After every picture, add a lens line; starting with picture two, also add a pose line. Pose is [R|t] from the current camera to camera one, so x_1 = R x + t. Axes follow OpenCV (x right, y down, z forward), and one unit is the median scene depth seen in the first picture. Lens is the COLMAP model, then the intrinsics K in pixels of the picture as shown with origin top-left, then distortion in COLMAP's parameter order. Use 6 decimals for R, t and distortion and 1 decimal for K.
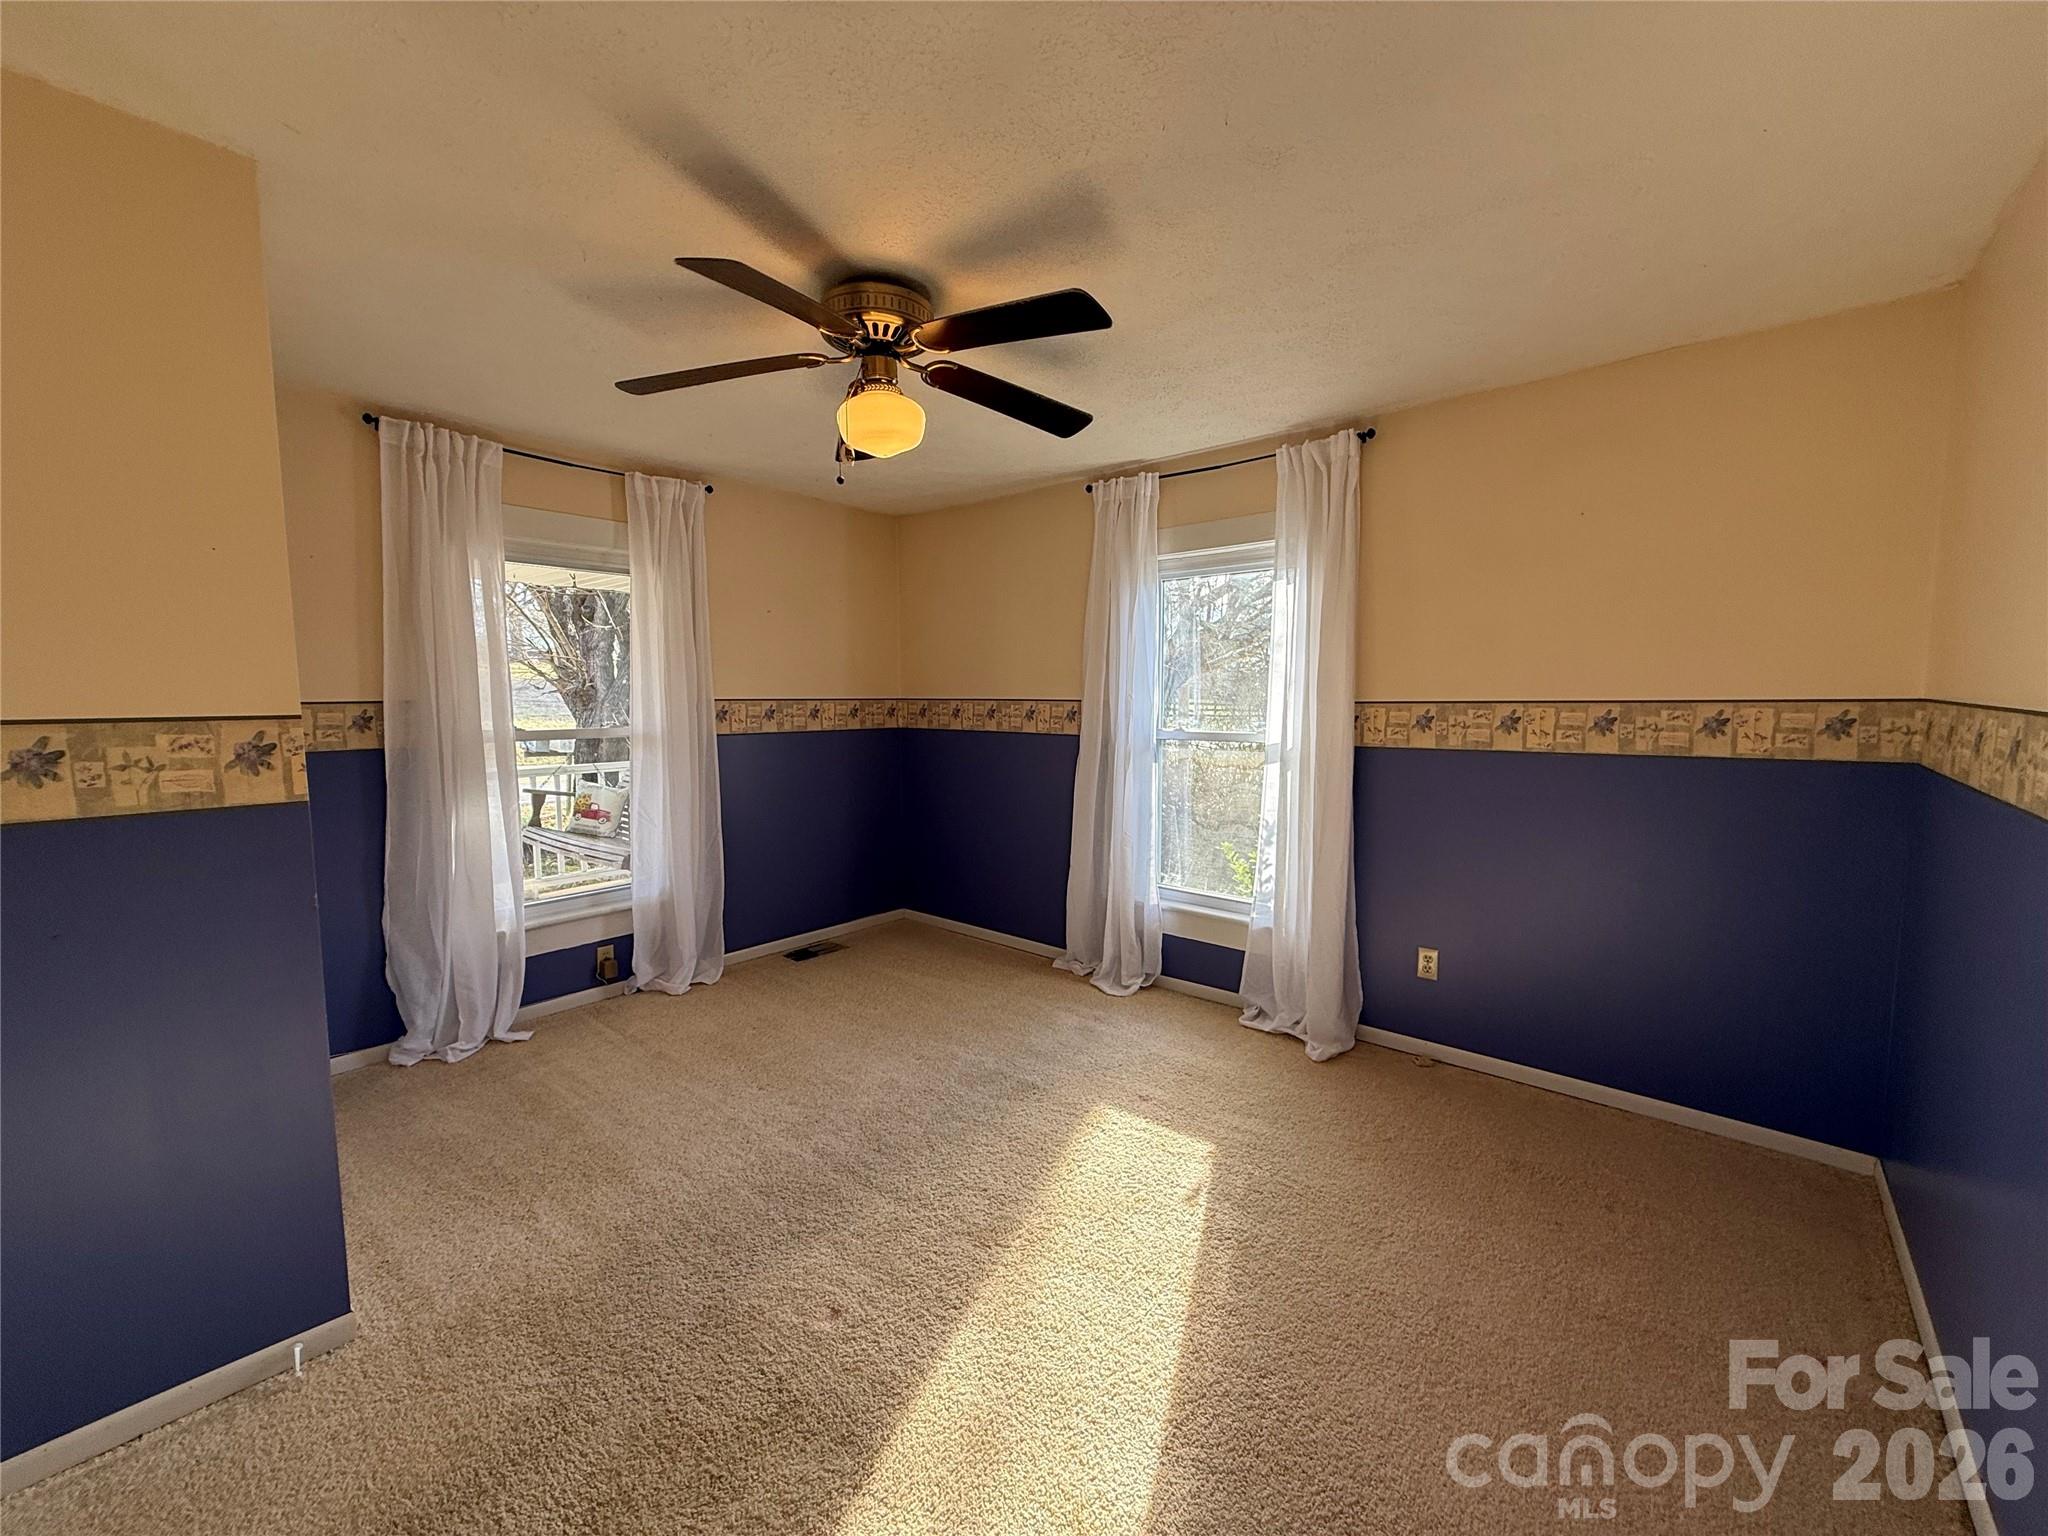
lens RADIAL K [[814.4, 0, 1017.1], [0, 814.4, 765.2], [0, 0, 1]] dist [-0.003061, -0.000124]
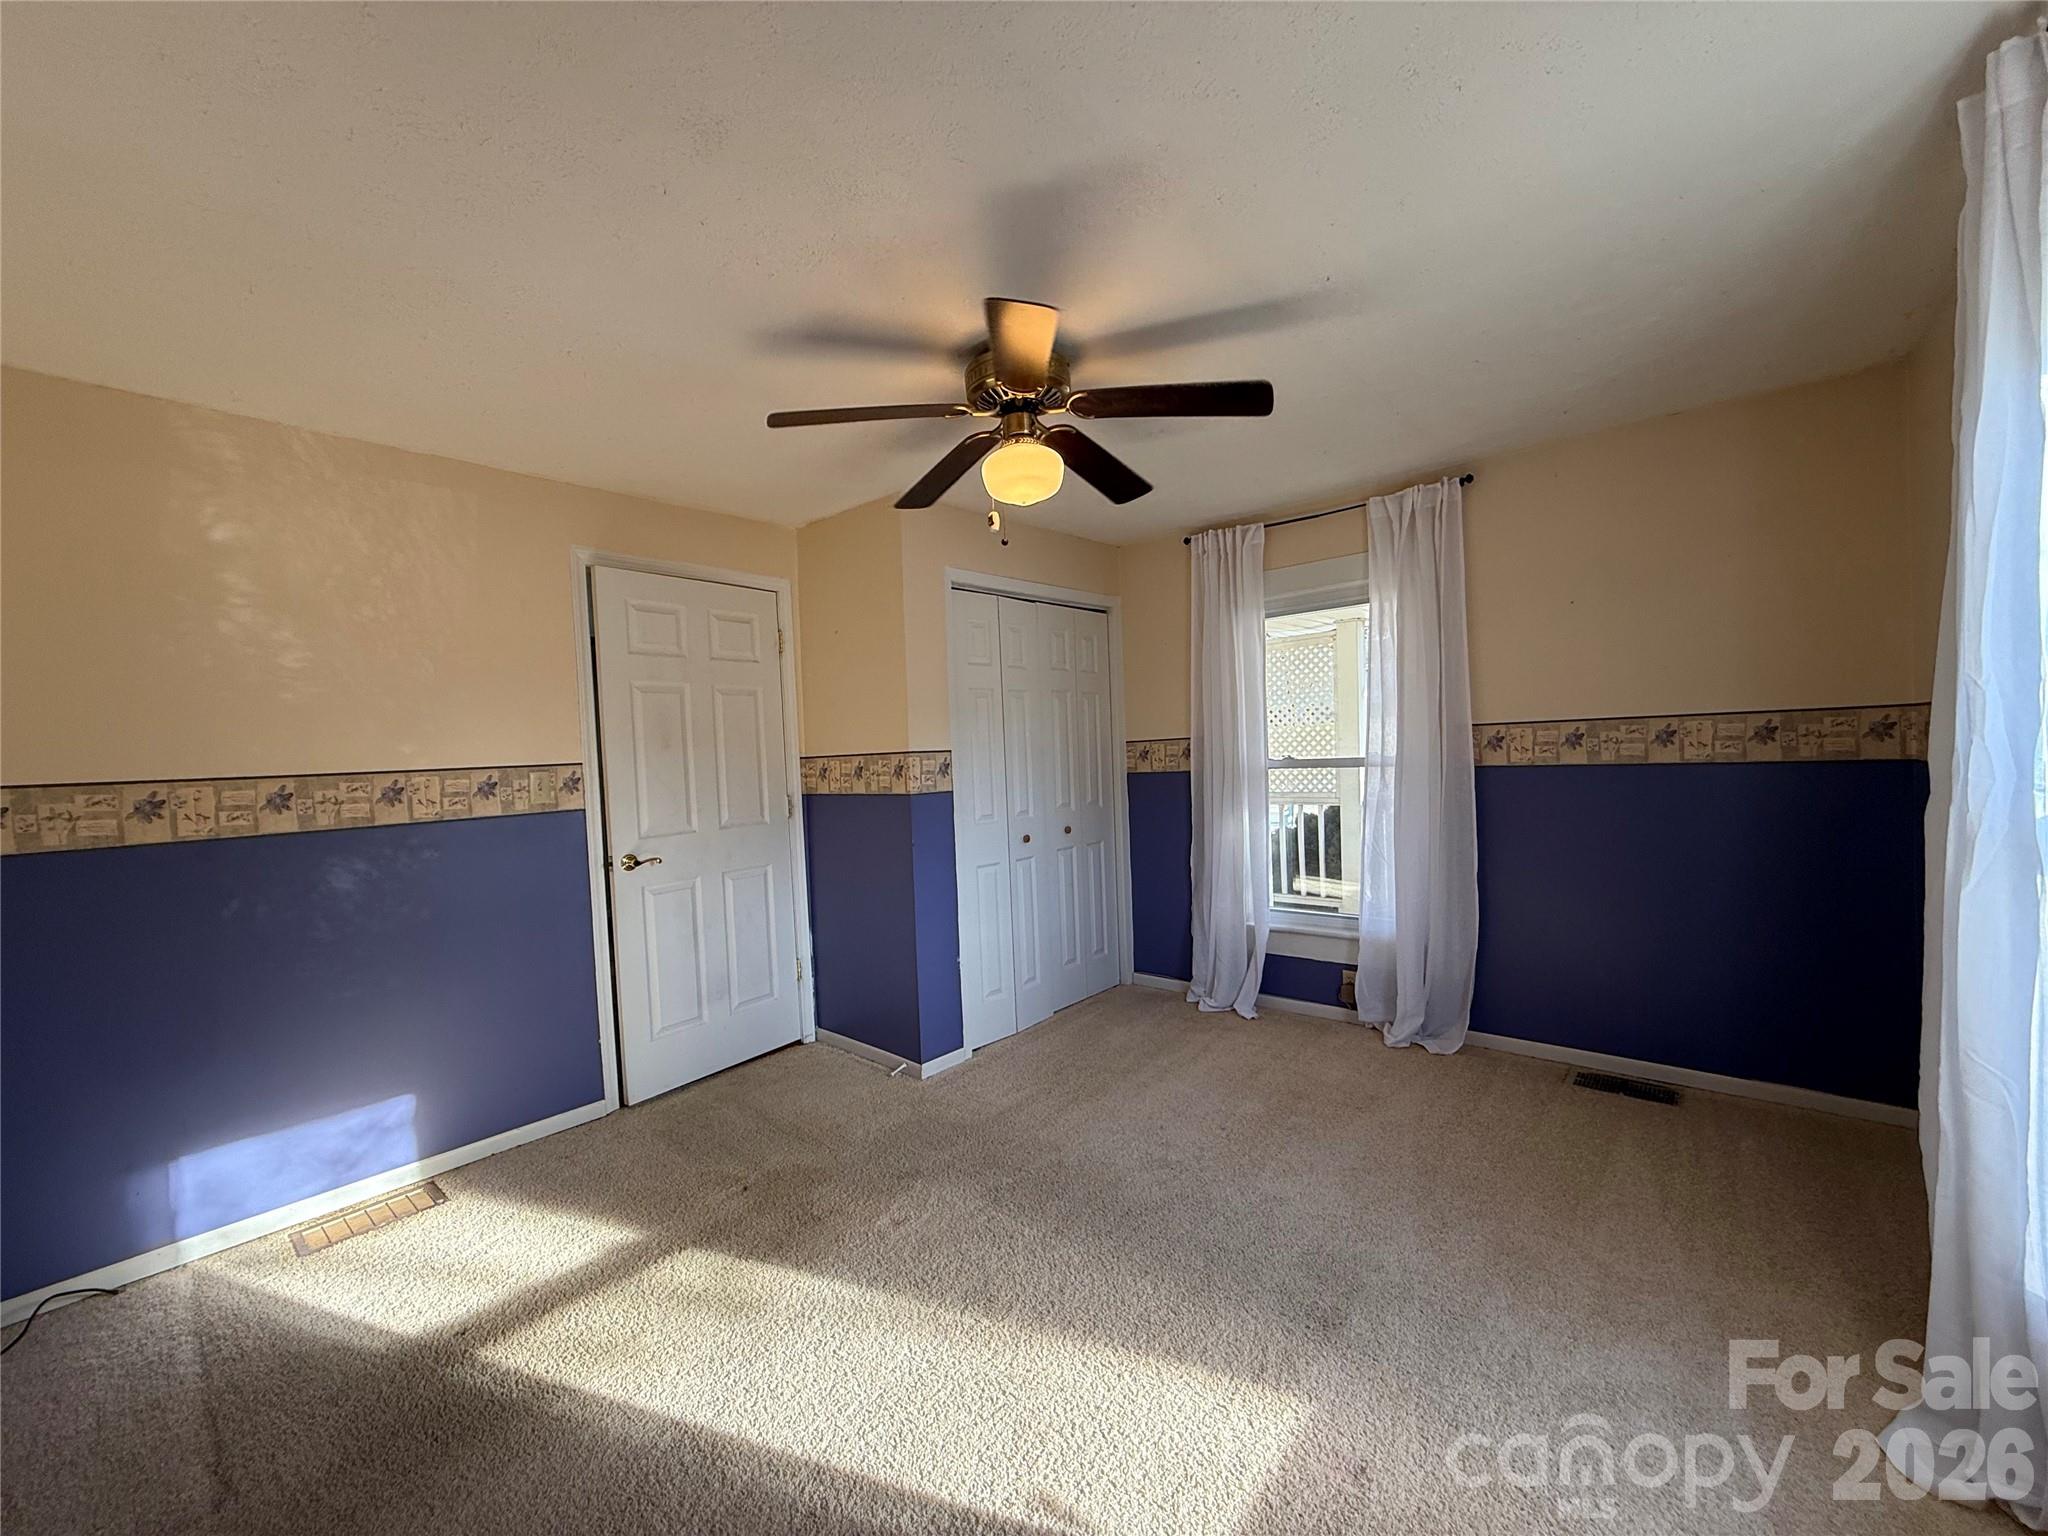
lens RADIAL K [[825.1, 0, 1024.0], [0, 825.1, 768.0], [0, 0, 1]] dist [0.040365, -0.000003]
pose [[-0.001643, 0.028621, -0.999589, 0.568229], [-0.037745, 0.998876, 0.028662, -0.049179], [0.999286, 0.037777, -0.000561, 0.616604]]
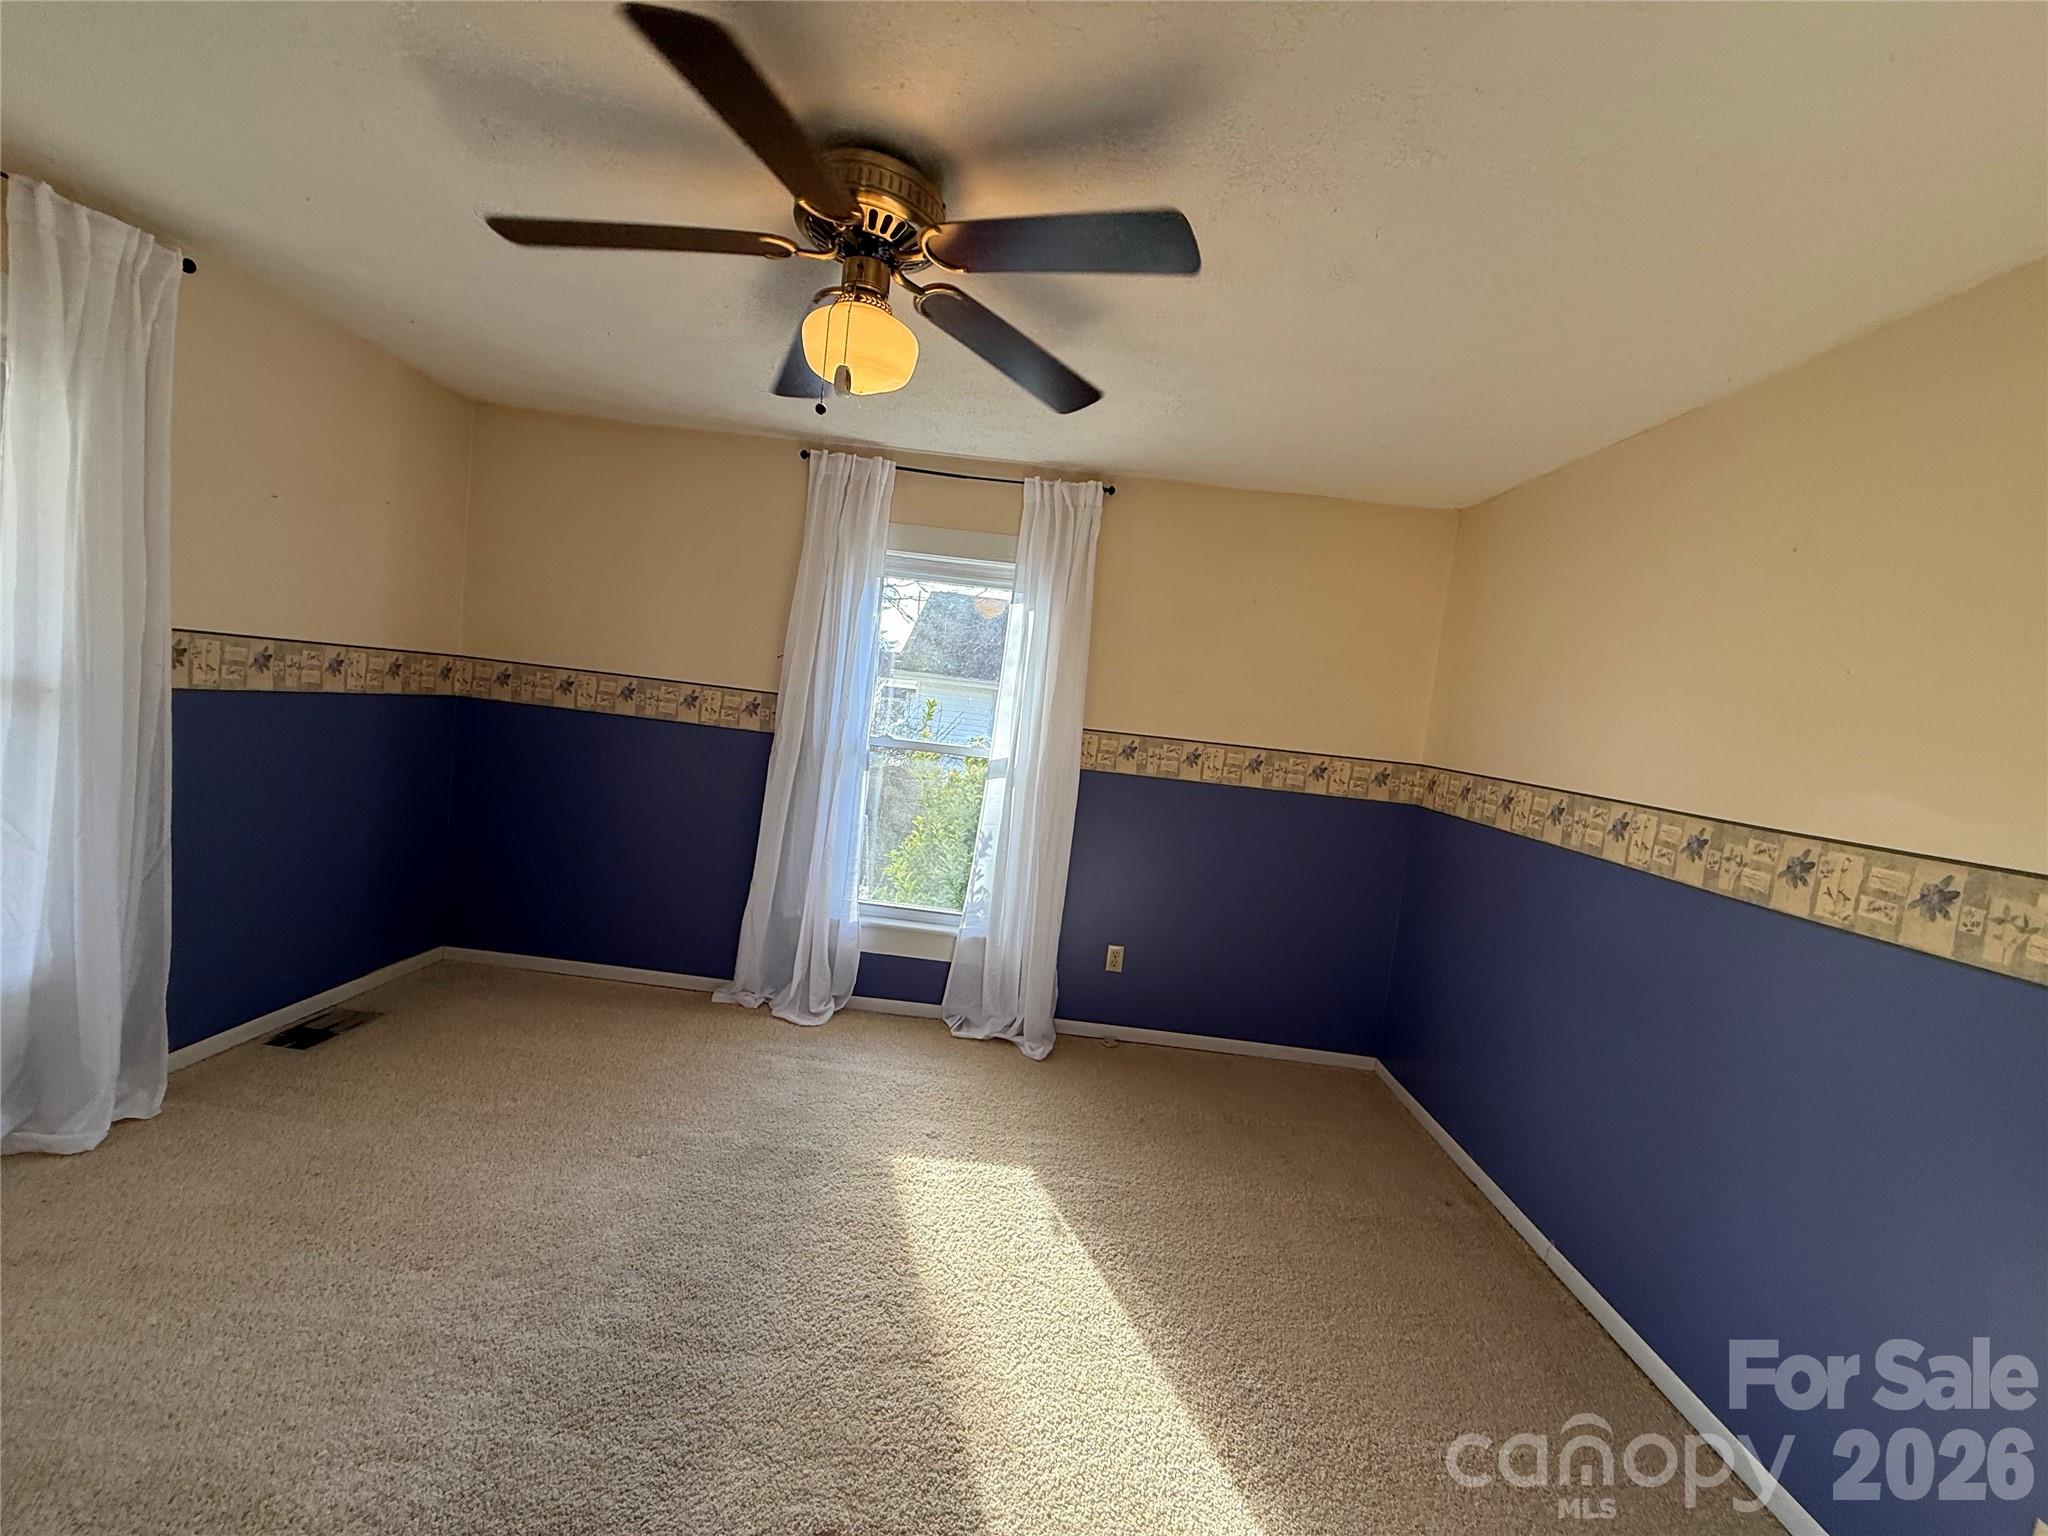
lens RADIAL K [[814.4, 0, 1017.1], [0, 814.4, 765.2], [0, 0, 1]] dist [-0.003061, -0.000124]
pose [[0.764309, 0.043913, 0.643353, -0.317956], [-0.058674, 0.998276, 0.001566, -0.021726], [-0.642175, -0.038945, 0.765568, 0.186026]]
